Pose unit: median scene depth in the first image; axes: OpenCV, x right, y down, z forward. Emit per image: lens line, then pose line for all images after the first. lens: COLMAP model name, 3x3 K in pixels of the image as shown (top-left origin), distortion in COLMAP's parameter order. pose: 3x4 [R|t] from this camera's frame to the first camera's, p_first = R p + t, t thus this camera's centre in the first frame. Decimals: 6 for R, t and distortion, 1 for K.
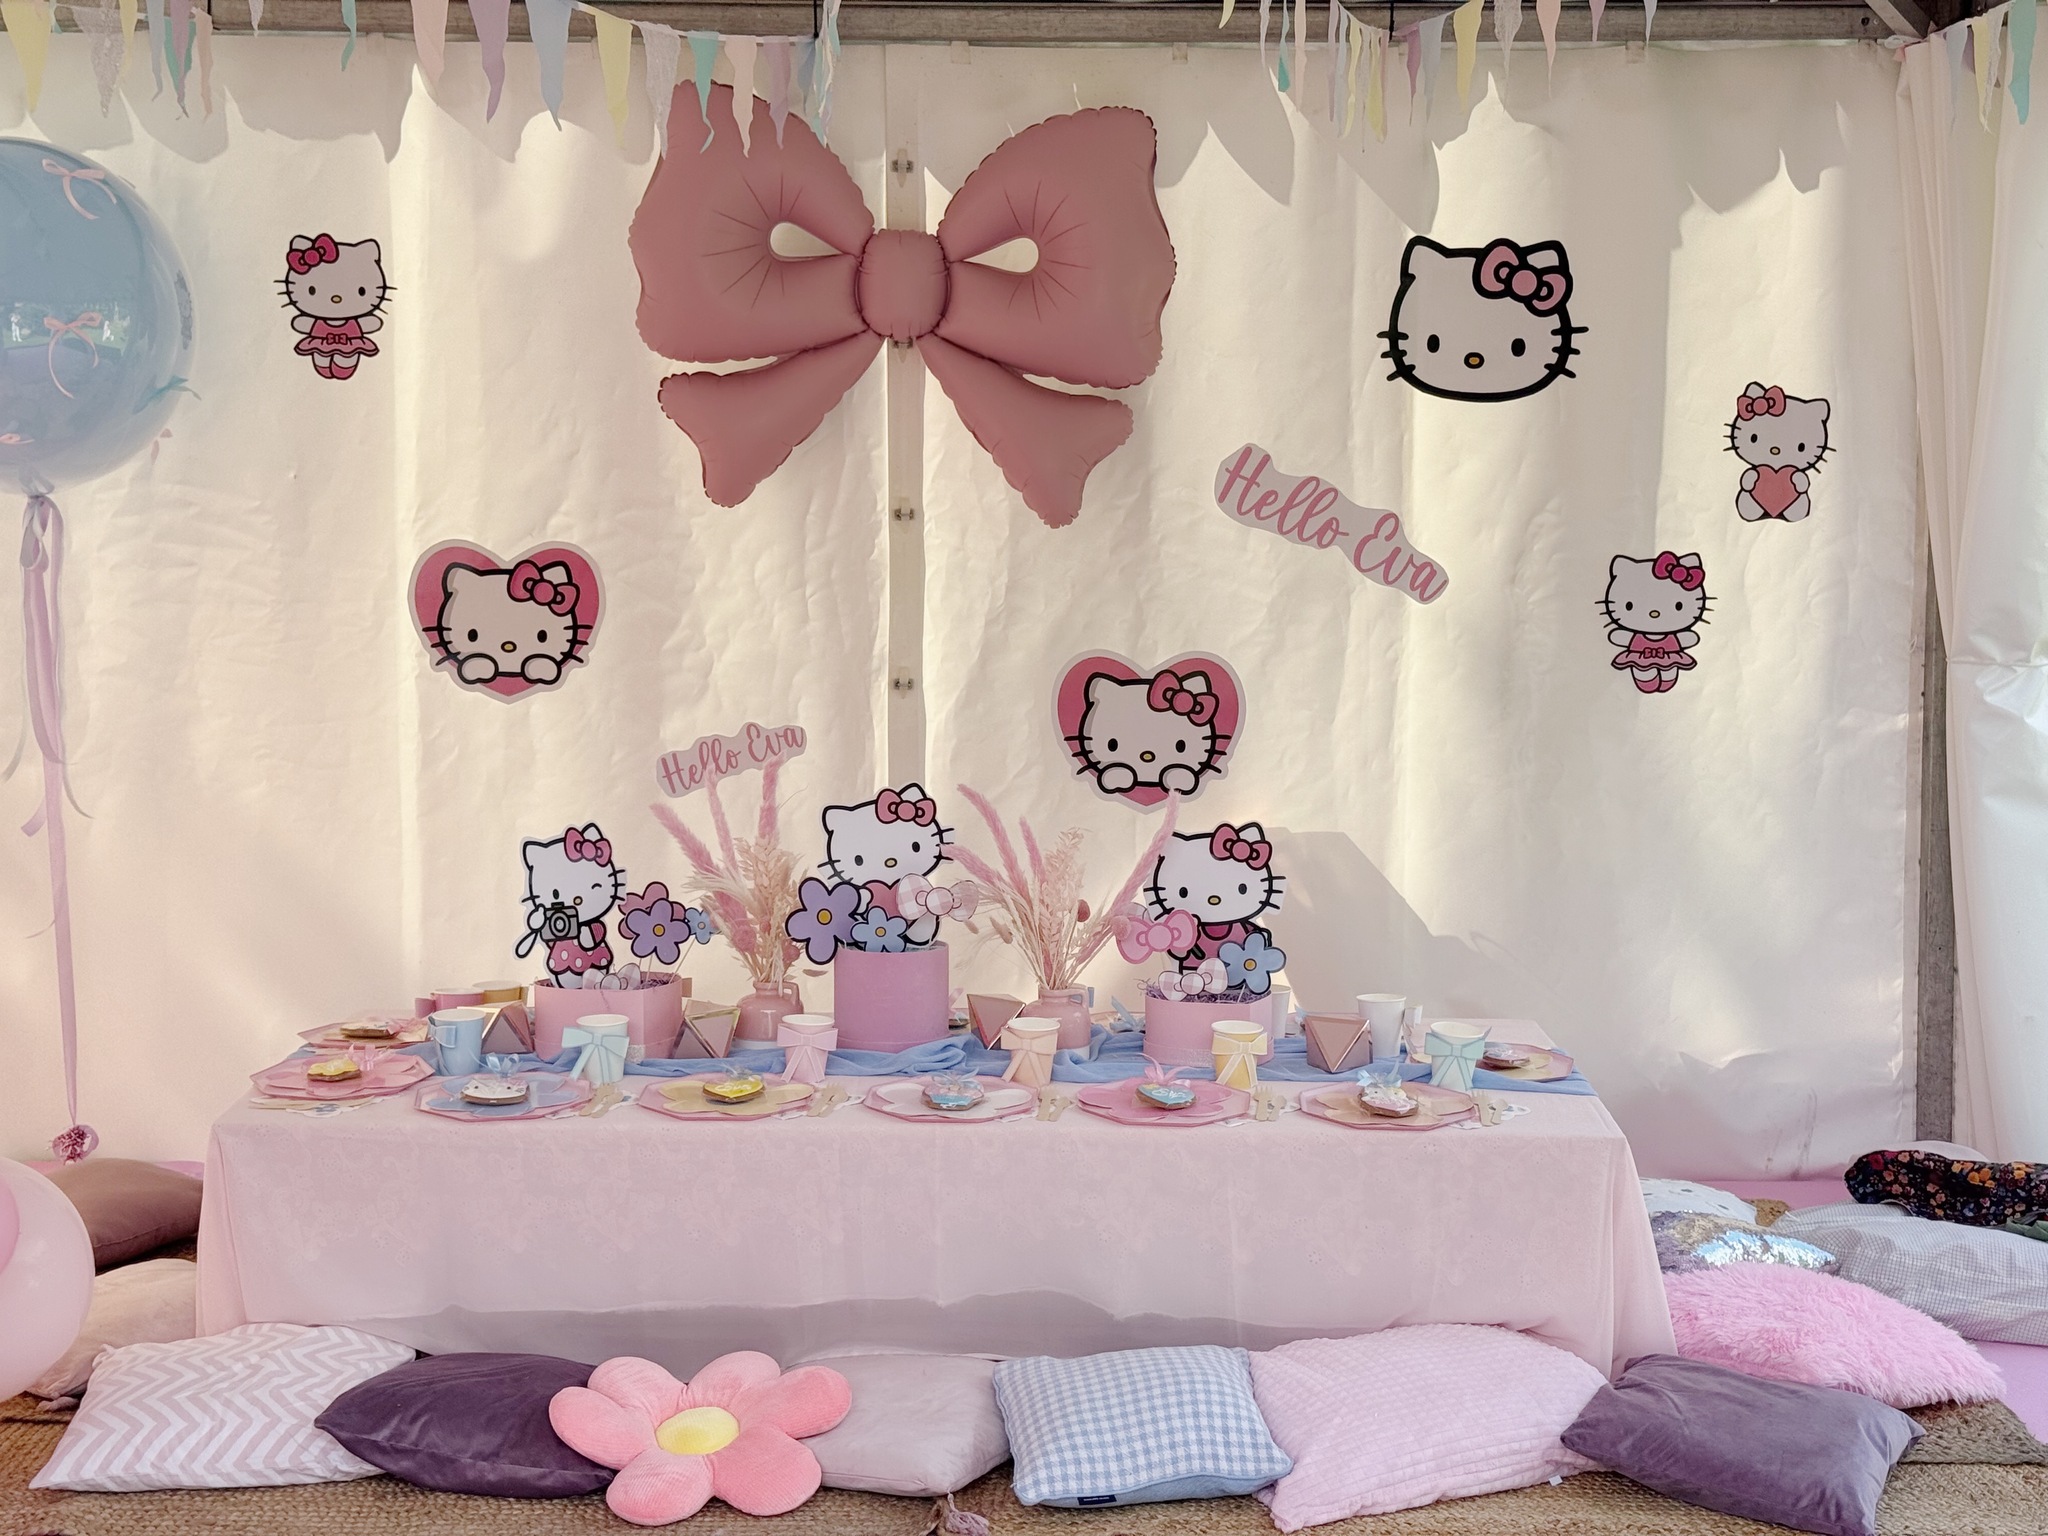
lens RADIAL K [[2858.7, 0, 1019.2], [0, 2858.7, 794.3], [0, 0, 1]] dist [0.141253, -0.103137]
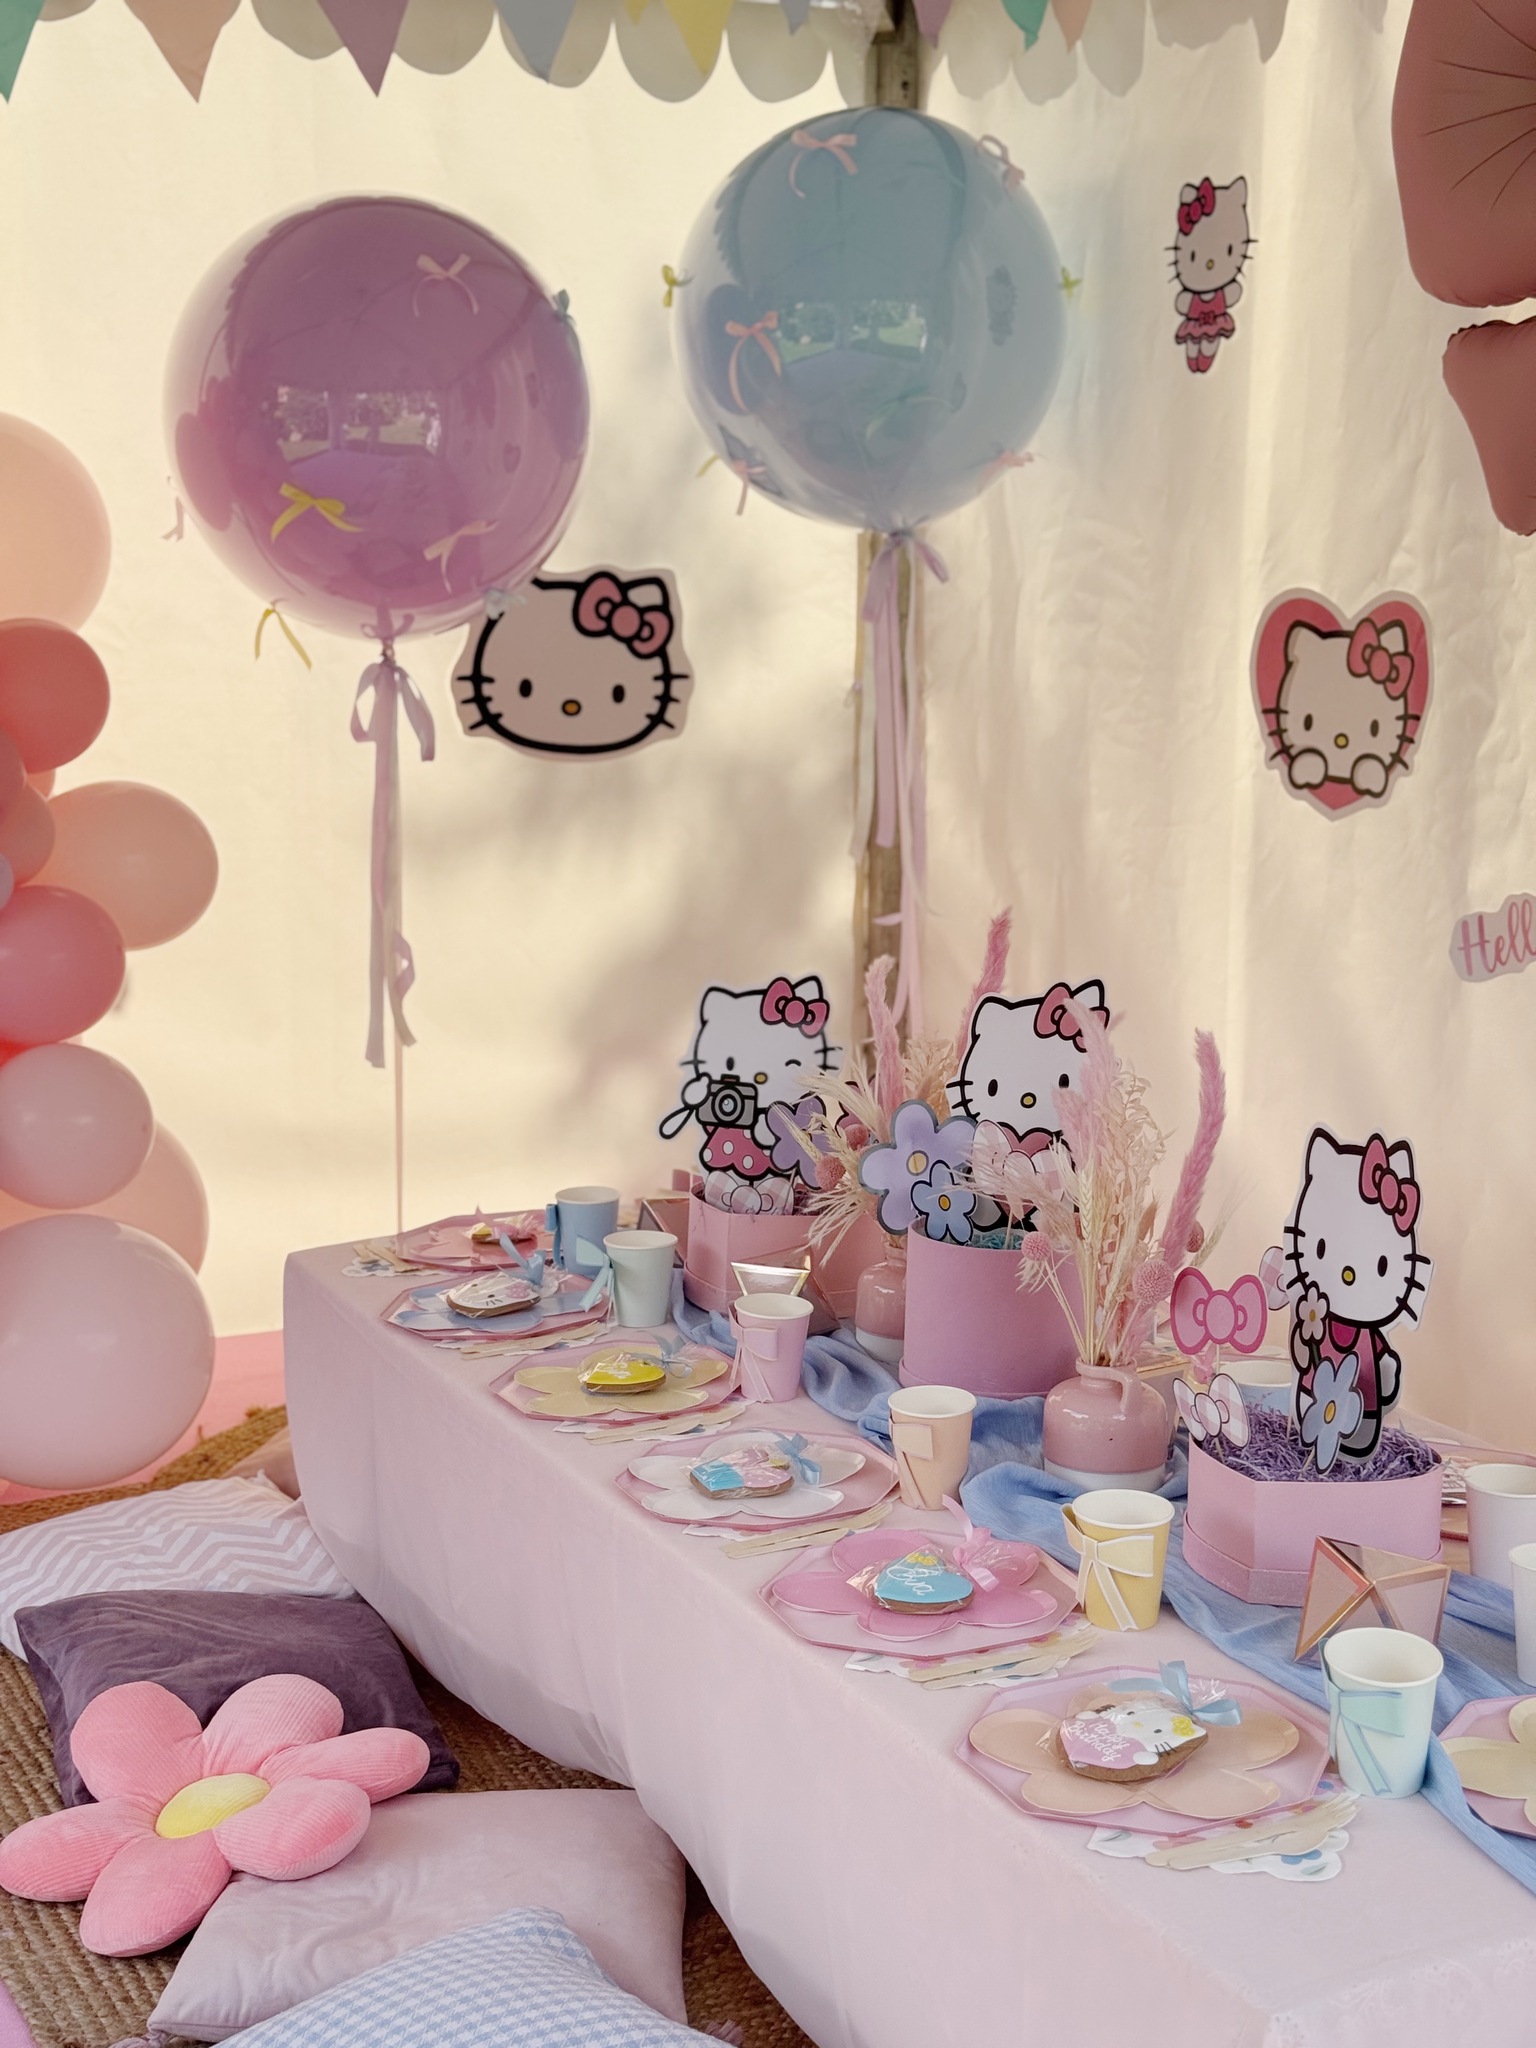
lens RADIAL K [[2818.4, 0, 792.4], [0, 2818.4, 1027.2], [0, 0, 1]] dist [0.210587, -0.520686]
pose [[0.454449, 0.143989, -0.879058, 0.394476], [-0.099422, 0.988882, 0.110579, -0.046001], [0.885207, 0.037145, 0.463712, 0.559970]]
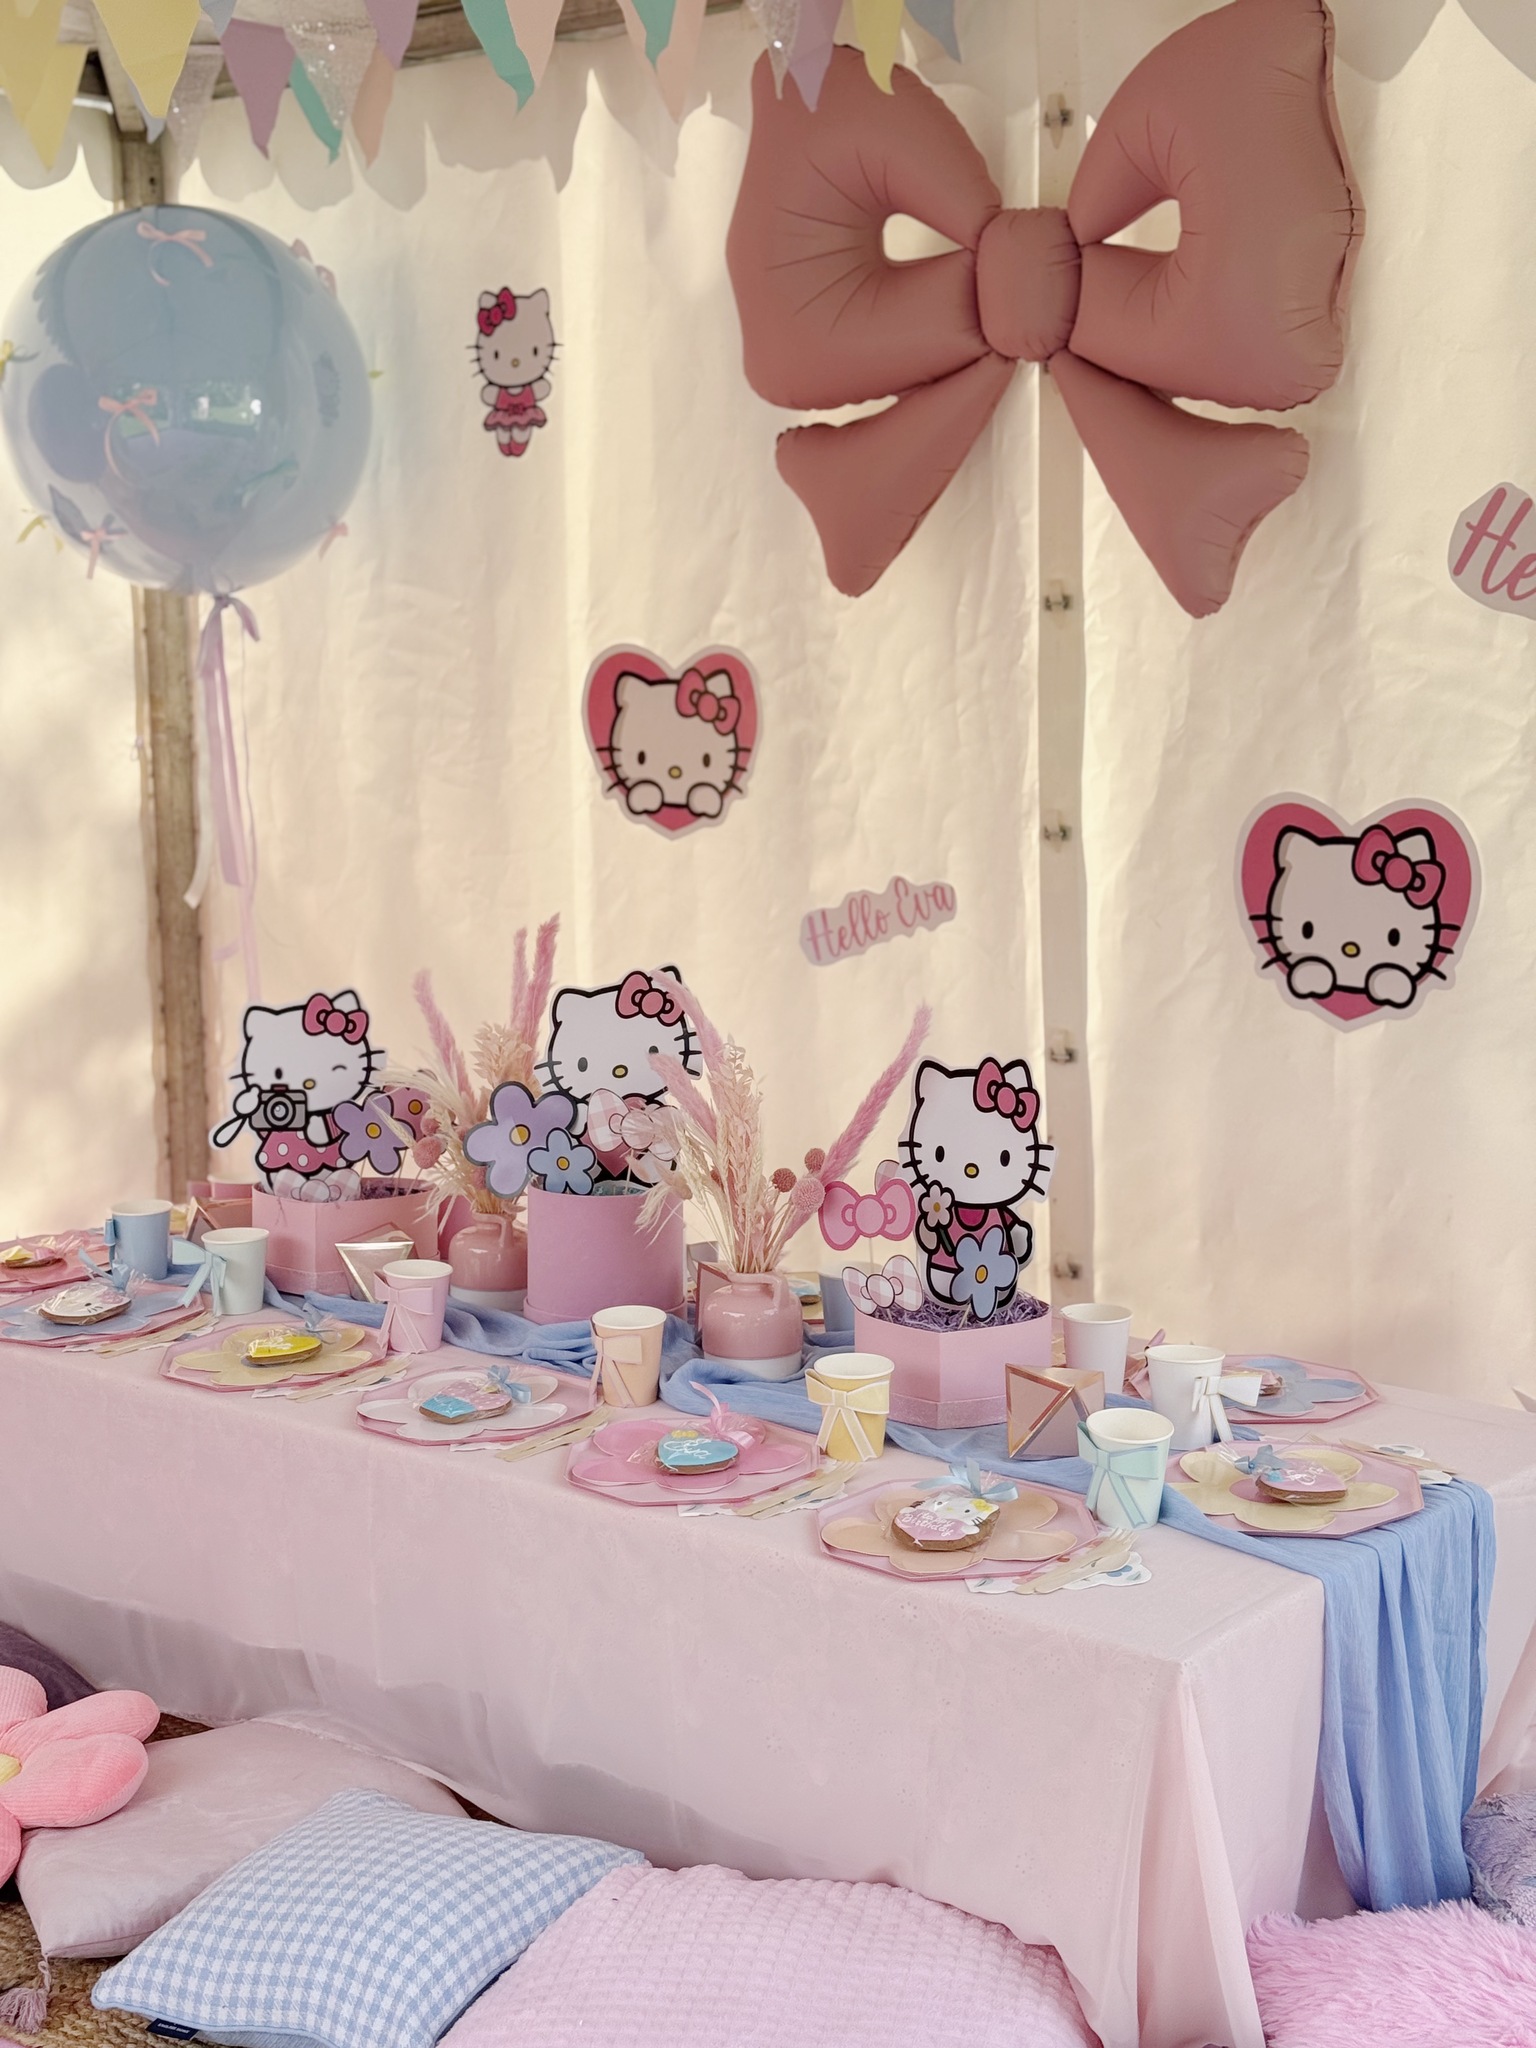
lens RADIAL K [[2818.4, 0, 792.4], [0, 2818.4, 1027.2], [0, 0, 1]] dist [0.210587, -0.520686]
pose [[0.772465, 0.079098, -0.630112, 0.376571], [-0.054638, 0.996812, 0.058148, -0.027265], [0.632702, -0.010489, 0.774324, 0.387126]]
